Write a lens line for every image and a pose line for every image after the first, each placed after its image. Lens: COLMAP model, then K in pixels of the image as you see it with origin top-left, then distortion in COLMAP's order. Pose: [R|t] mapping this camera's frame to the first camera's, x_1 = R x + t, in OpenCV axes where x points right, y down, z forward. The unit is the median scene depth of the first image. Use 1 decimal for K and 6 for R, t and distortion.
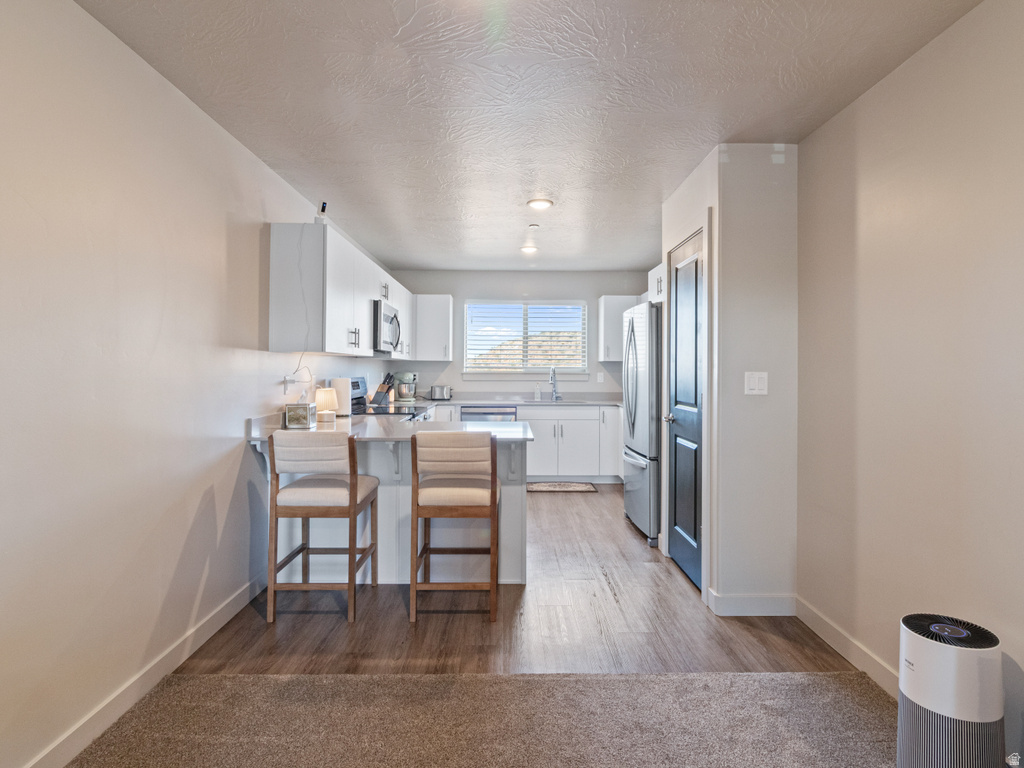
lens RADIAL K [[570.3, 0, 514.4], [0, 570.3, 364.8], [0, 0, 1]] dist [-0.000745, -0.001064]
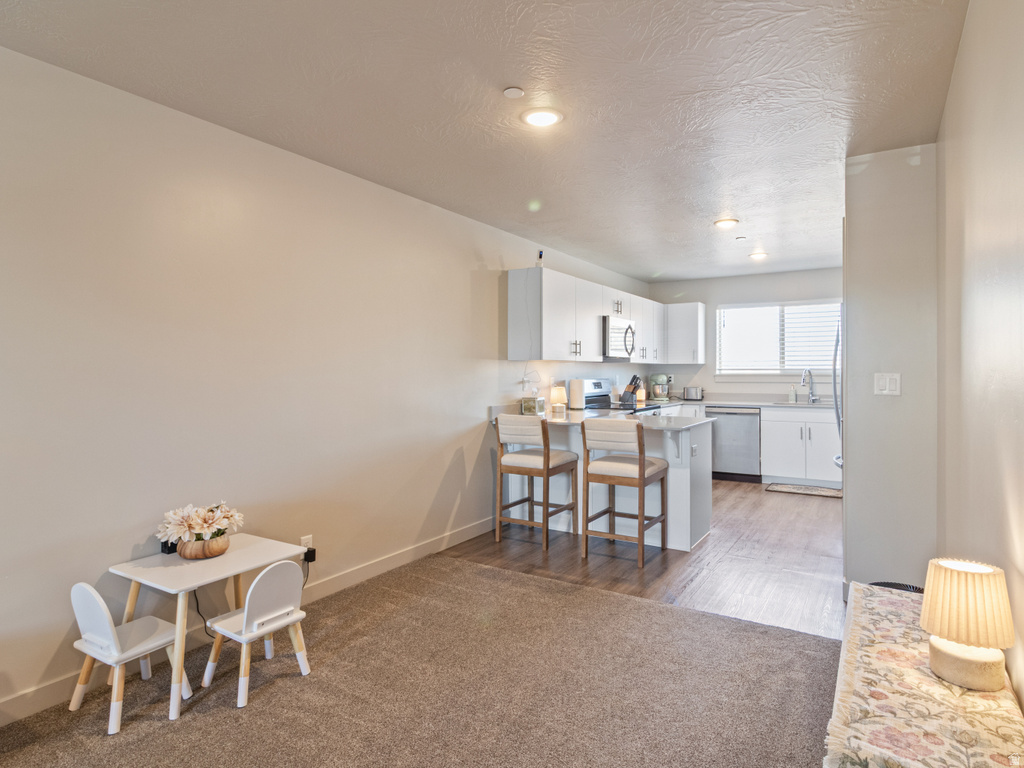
lens RADIAL K [[585.3, 0, 513.8], [0, 585.3, 367.8], [0, 0, 1]] dist [-0.003397, -0.000545]
pose [[0.838275, -0.009989, -0.545156, 0.320072], [0.010566, 0.999942, -0.002076, -0.001305], [0.545145, -0.004020, 0.838332, -0.187380]]
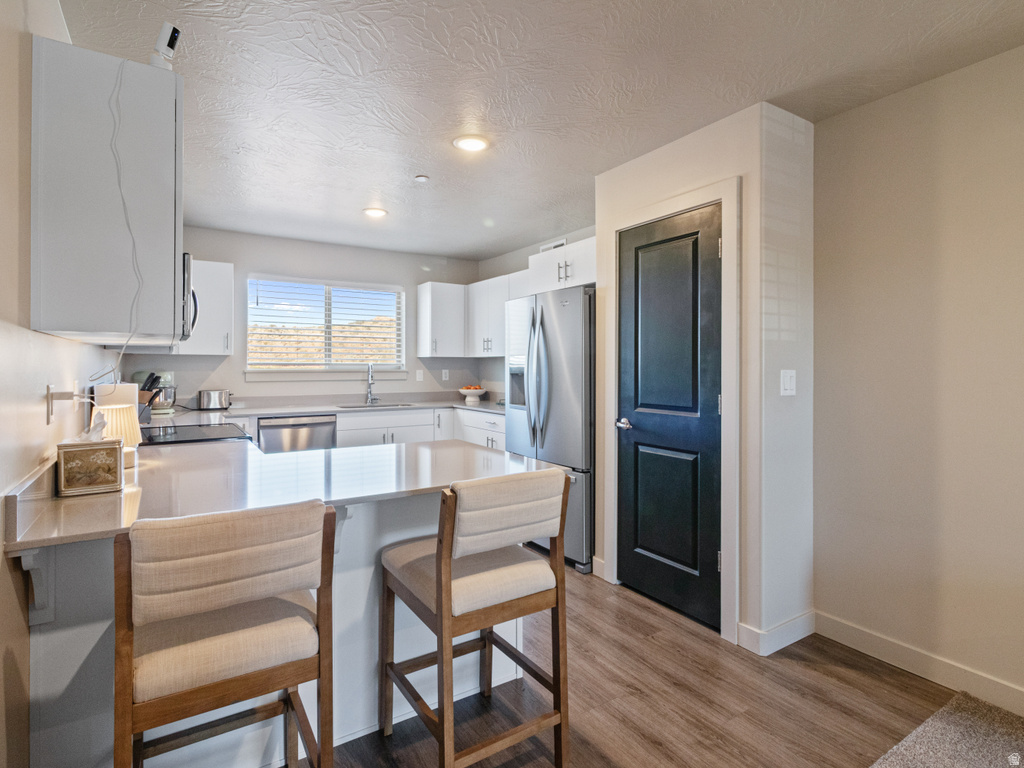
lens RADIAL K [[534.9, 0, 513.9], [0, 534.9, 366.0], [0, 0, 1]] dist [0.005067, 0.000783]
pose [[0.848060, -0.002956, 0.529892, -0.280262], [-0.002172, 0.999957, 0.009054, -0.000109], [-0.529895, -0.008829, 0.848017, 0.382247]]
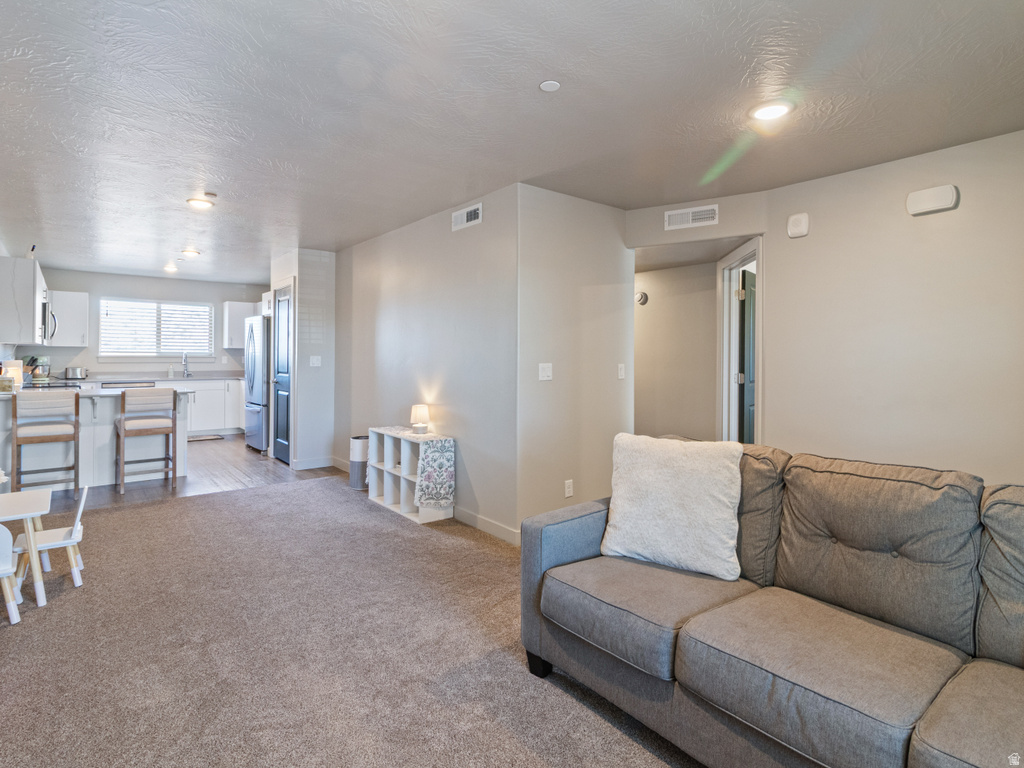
lens RADIAL K [[542.4, 0, 516.8], [0, 542.4, 356.8], [0, 0, 1]] dist [0.002972, 0.000218]
pose [[0.783893, -0.000125, 0.620896, -0.188638], [-0.009056, 0.999891, 0.011635, -0.011466], [-0.620830, -0.014743, 0.783807, -0.800708]]
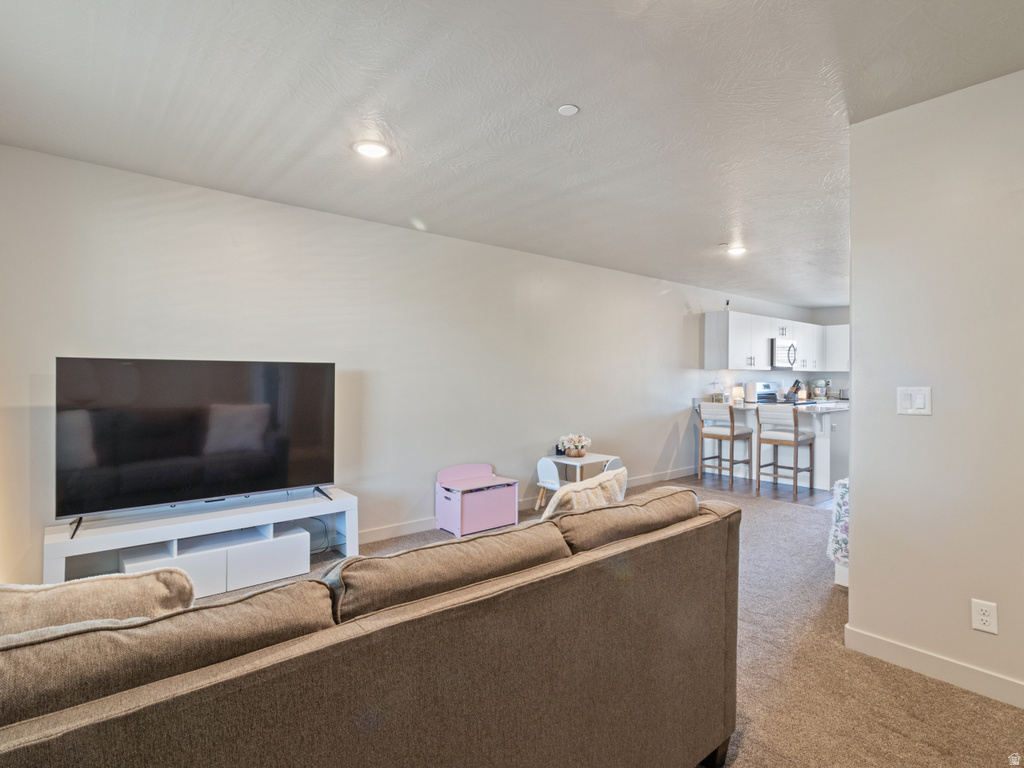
lens RADIAL K [[535.6, 0, 507.6], [0, 535.6, 377.0], [0, 0, 1]] dist [0.000704, 0.000048]
pose [[0.633306, -0.000519, -0.773901, 0.602186], [0.005637, 0.999976, 0.003942, -0.004842], [0.773881, -0.006859, 0.633294, -0.795721]]
